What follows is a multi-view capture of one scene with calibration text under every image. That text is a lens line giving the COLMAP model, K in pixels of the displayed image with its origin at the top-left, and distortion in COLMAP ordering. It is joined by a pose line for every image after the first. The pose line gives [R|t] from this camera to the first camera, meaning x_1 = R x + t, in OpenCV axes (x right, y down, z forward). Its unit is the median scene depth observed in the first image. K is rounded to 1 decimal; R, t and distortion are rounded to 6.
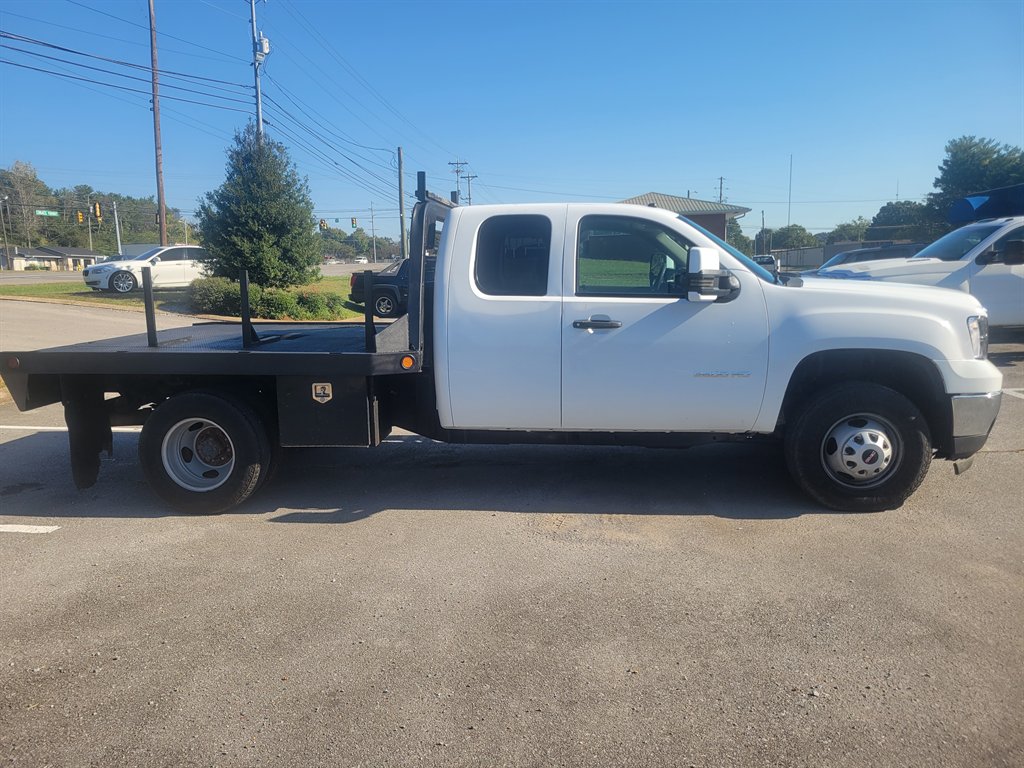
lens RADIAL K [[741.2, 0, 512.0], [0, 741.2, 384.0], [0, 0, 1]] dist [0.013095, 0.005700]
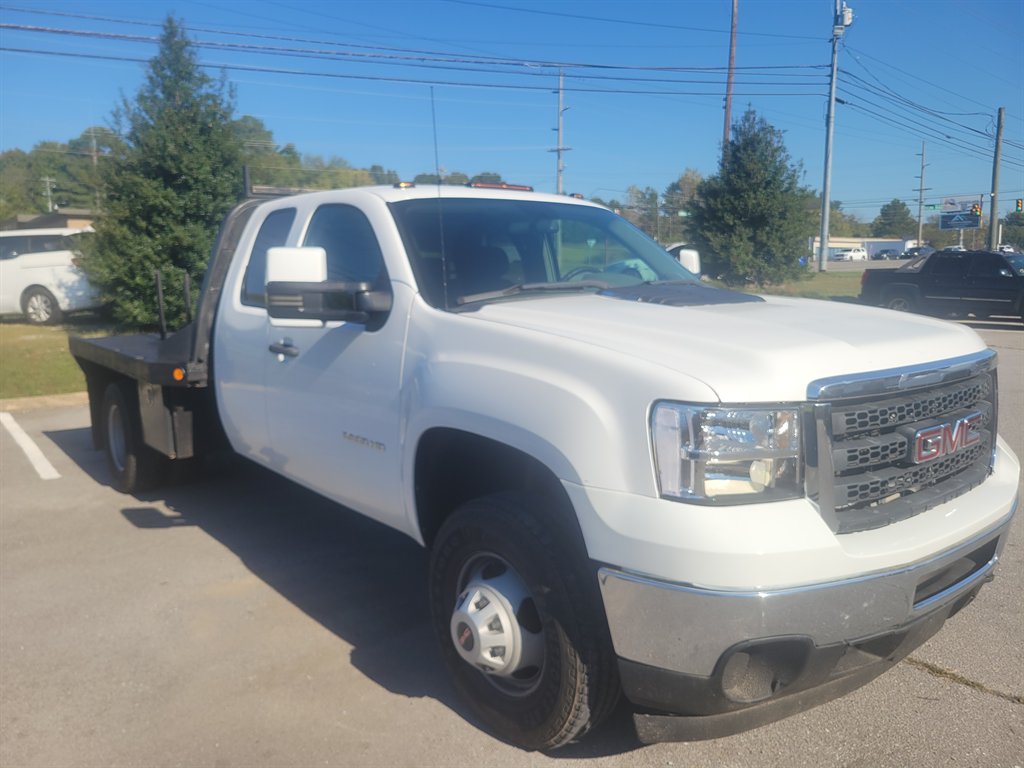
lens RADIAL K [[770.7, 0, 512.0], [0, 770.7, 384.0], [0, 0, 1]] dist [0.012022, 0.000892]
pose [[0.699586, 0.107037, -0.706486, 0.172841], [-0.105528, 0.993352, 0.046002, -0.021863], [0.706713, 0.042371, 0.706230, 0.123729]]
